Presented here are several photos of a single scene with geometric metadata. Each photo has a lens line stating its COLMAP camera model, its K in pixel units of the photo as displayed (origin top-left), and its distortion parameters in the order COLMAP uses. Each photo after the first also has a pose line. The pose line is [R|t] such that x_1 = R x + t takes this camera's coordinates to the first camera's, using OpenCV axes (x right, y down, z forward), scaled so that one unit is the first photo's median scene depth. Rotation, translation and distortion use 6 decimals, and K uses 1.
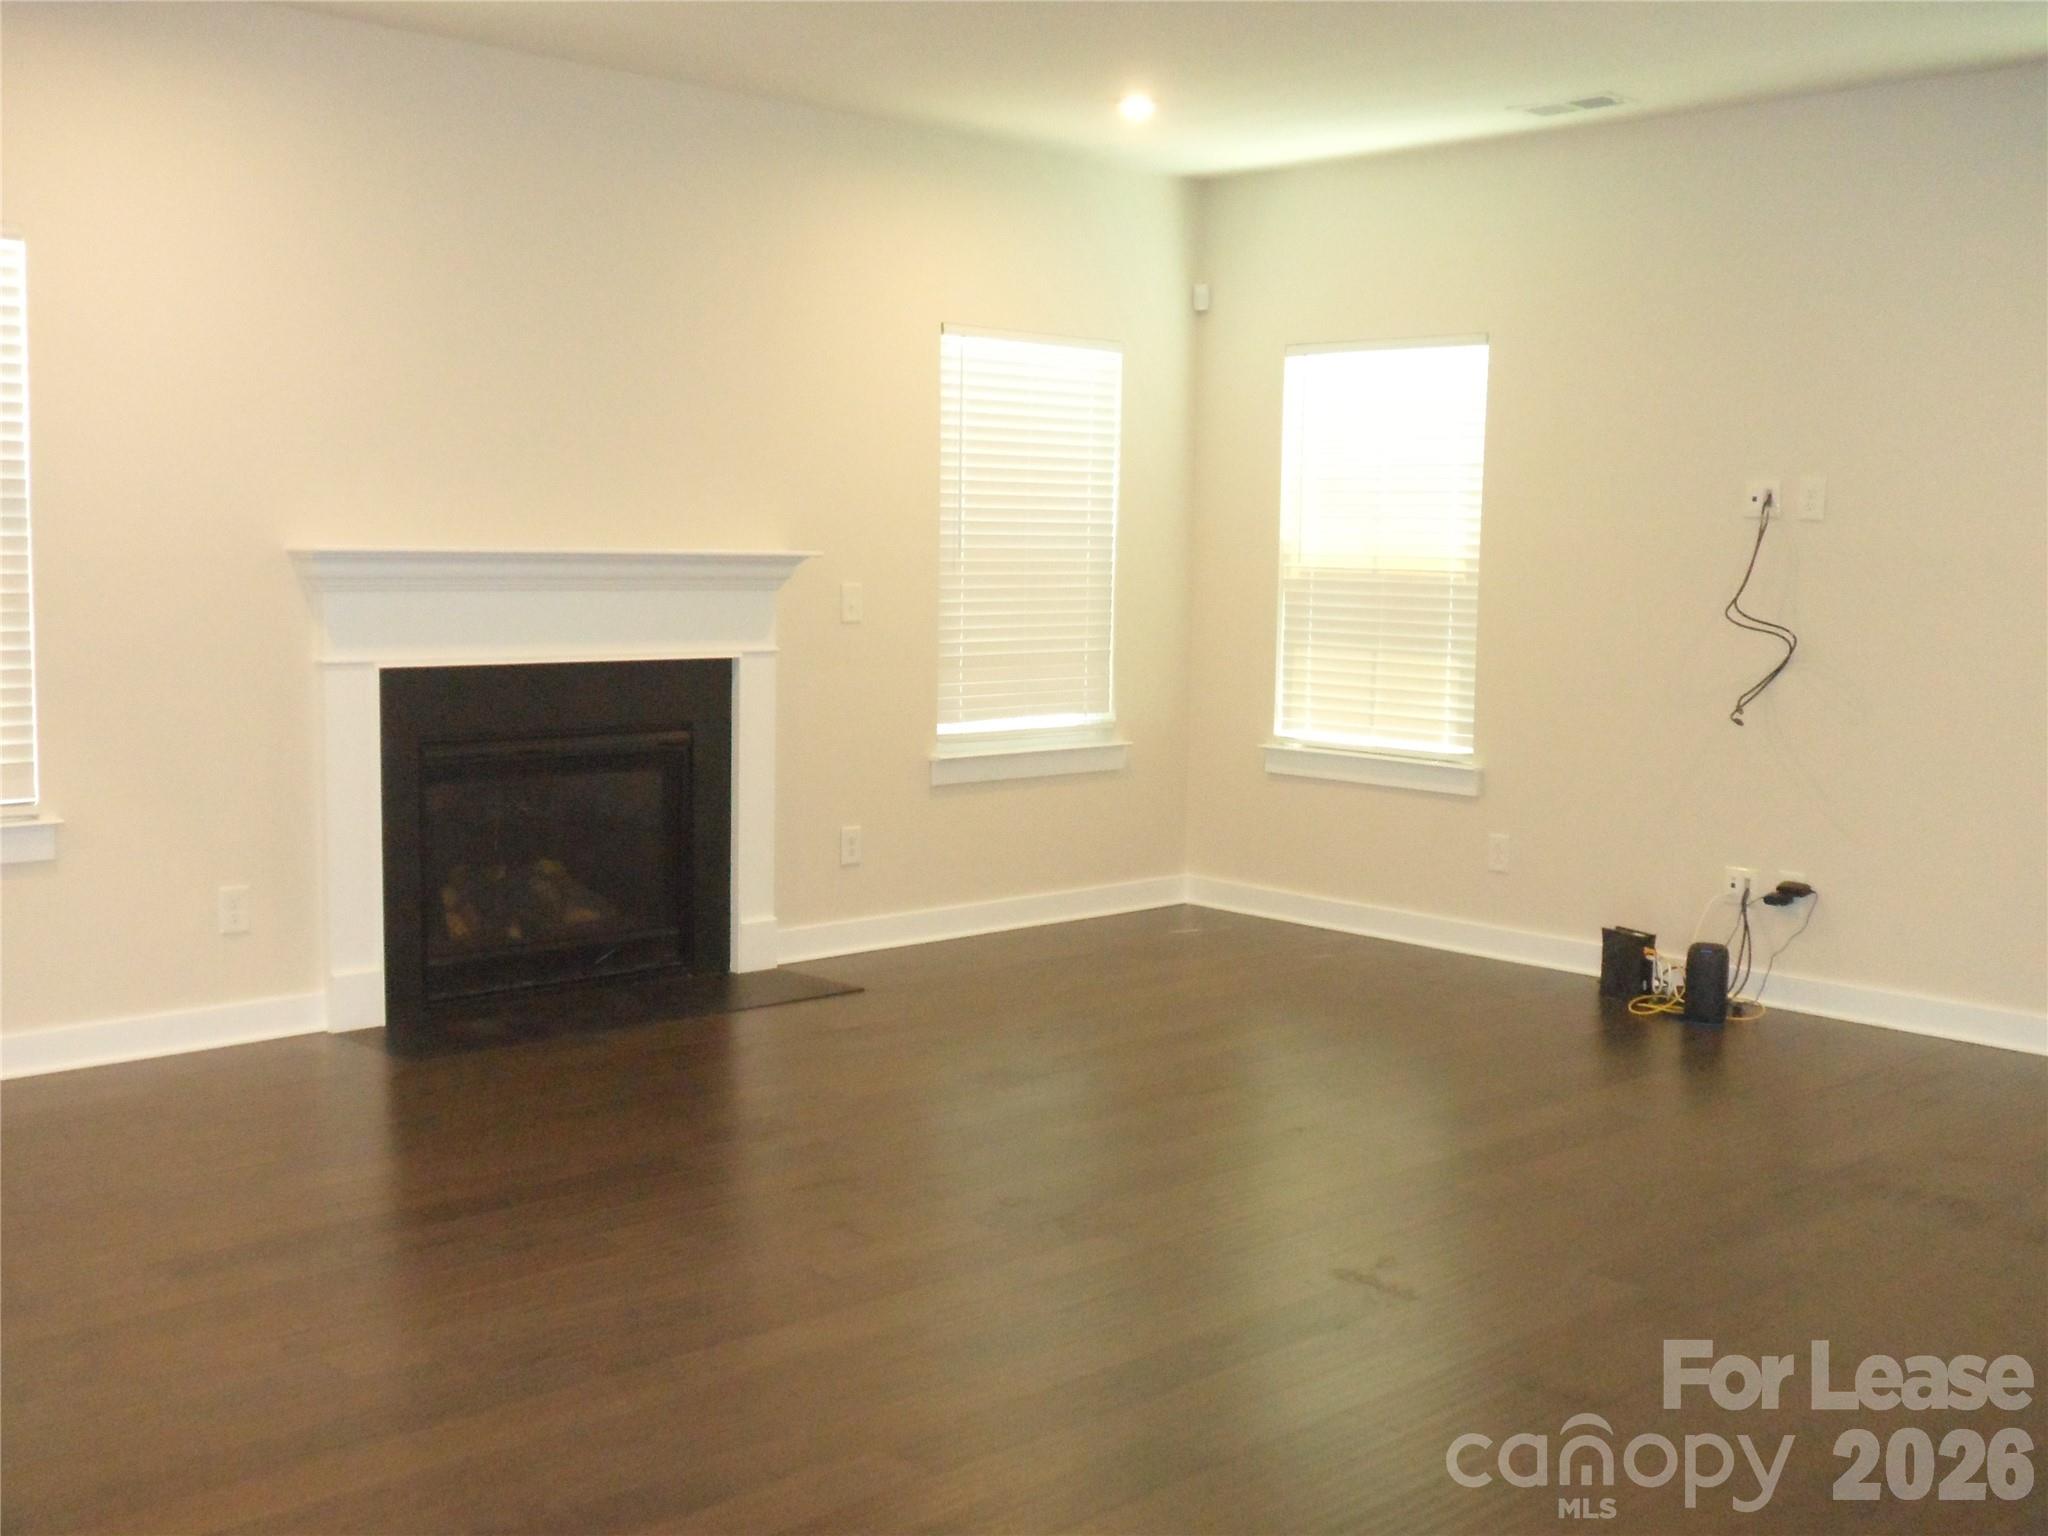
lens RADIAL K [[2175.8, 0, 1038.5], [0, 2175.8, 773.4], [0, 0, 1]] dist [-0.017558, 0.000000]
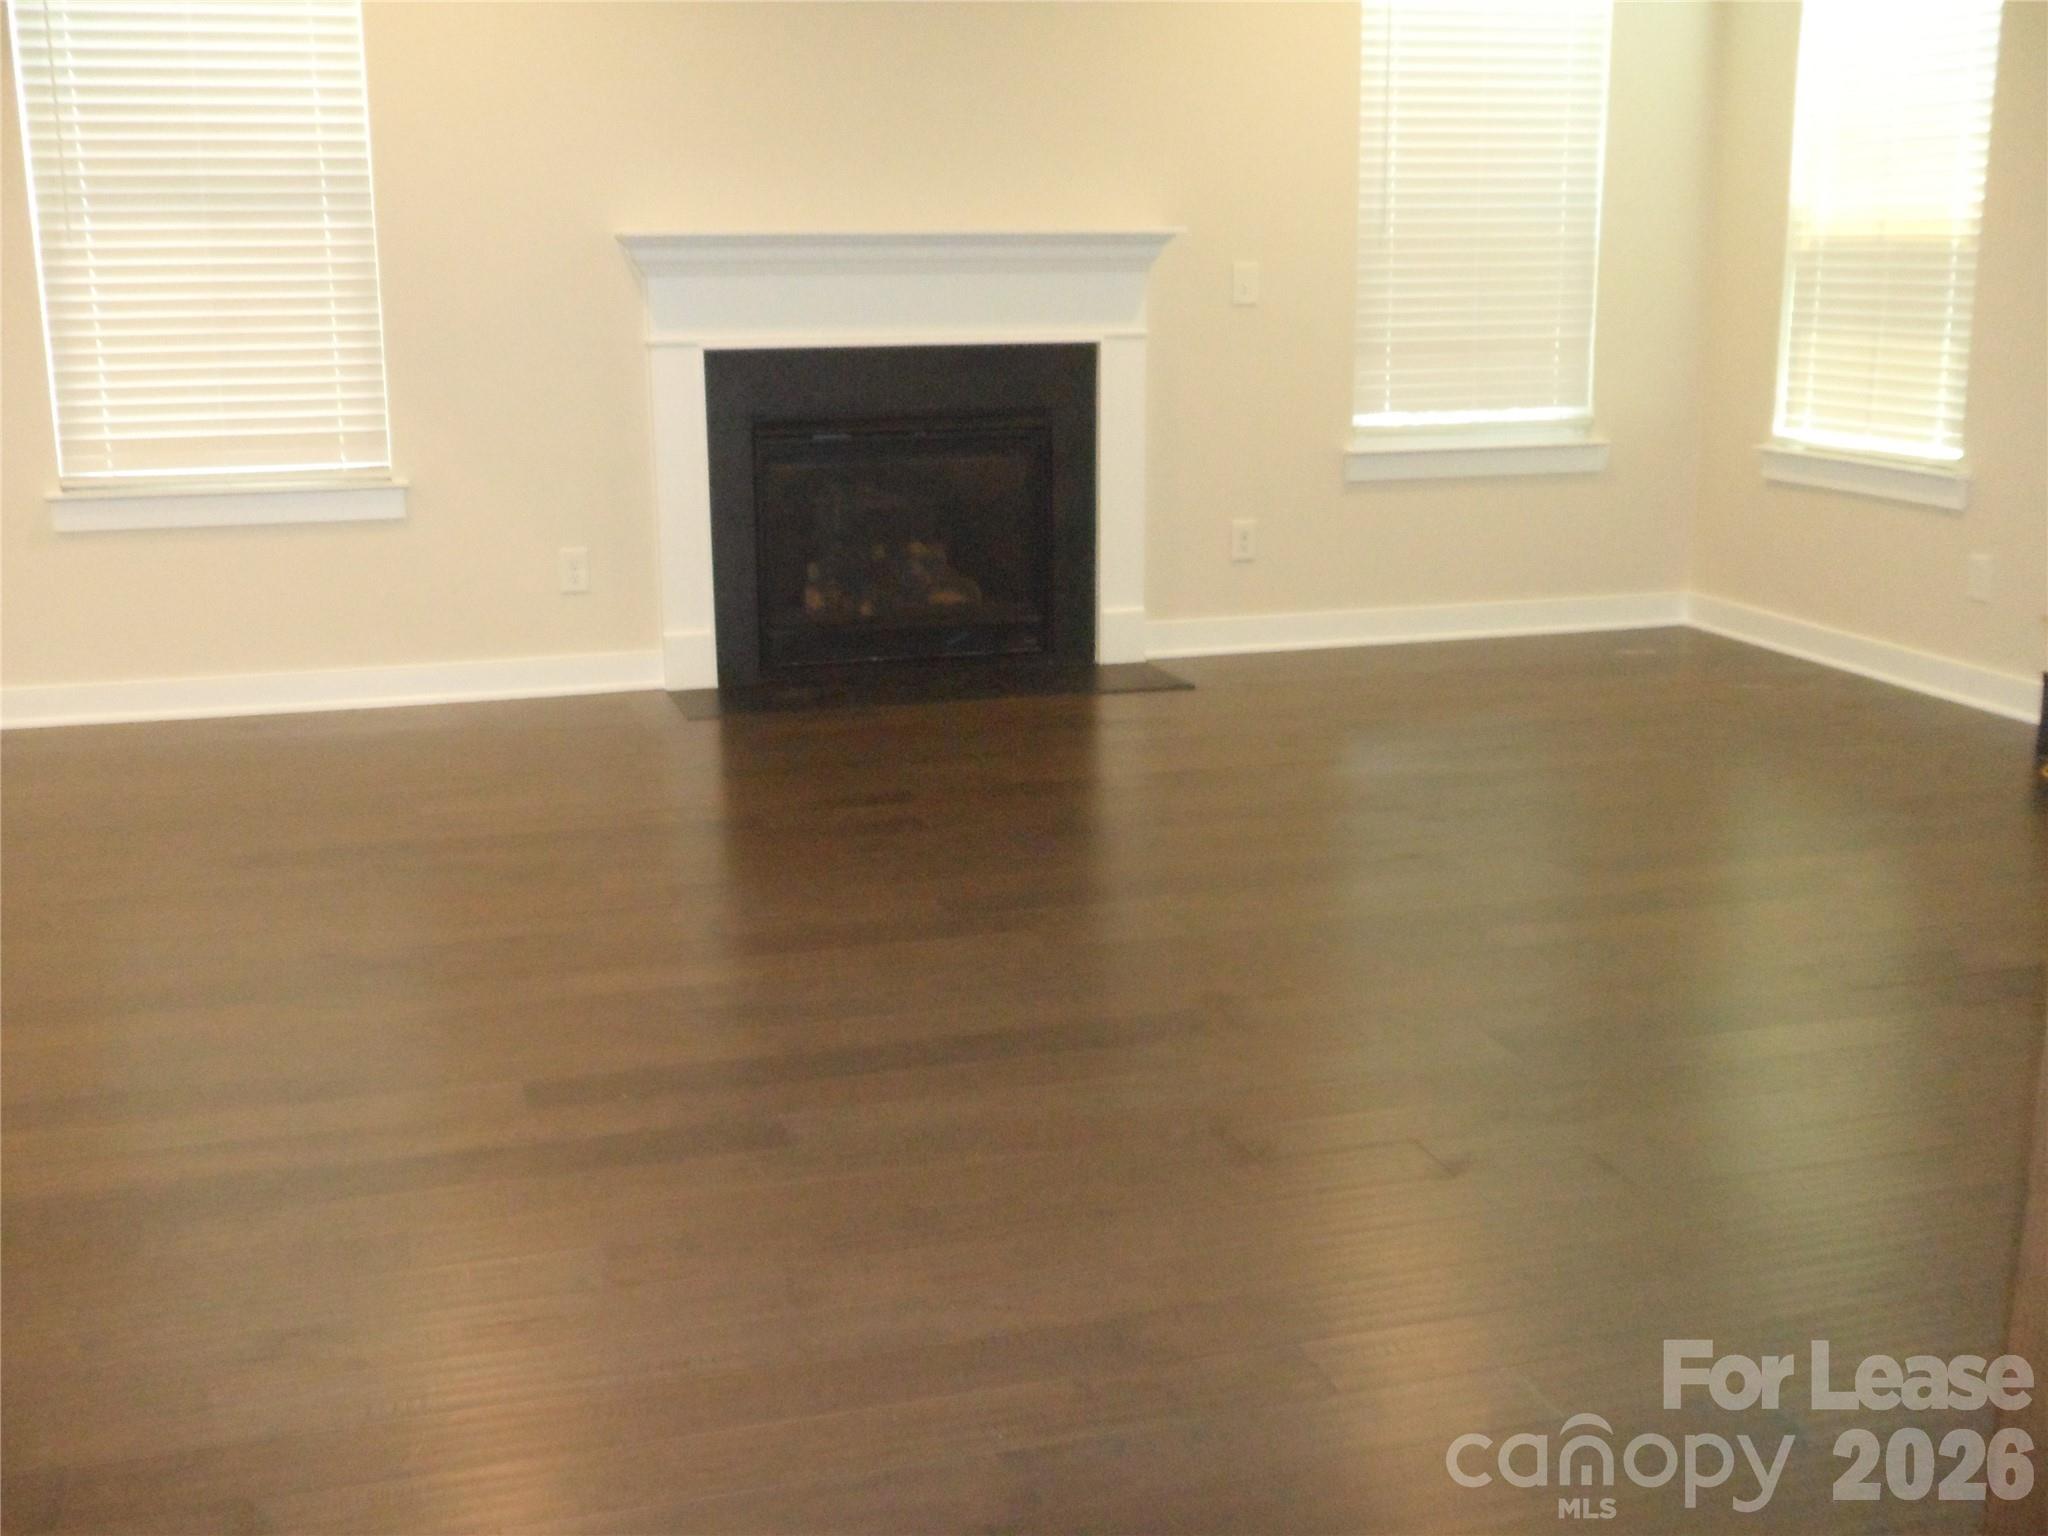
lens RADIAL K [[2175.8, 0, 1030.4], [0, 2175.8, 750.2], [0, 0, 1]] dist [-0.017558, 0.000000]
pose [[0.892937, 0.077174, -0.443517, 0.258925], [-0.025350, 0.992253, 0.121619, 0.010331], [0.449467, -0.097355, 0.887976, 0.092029]]
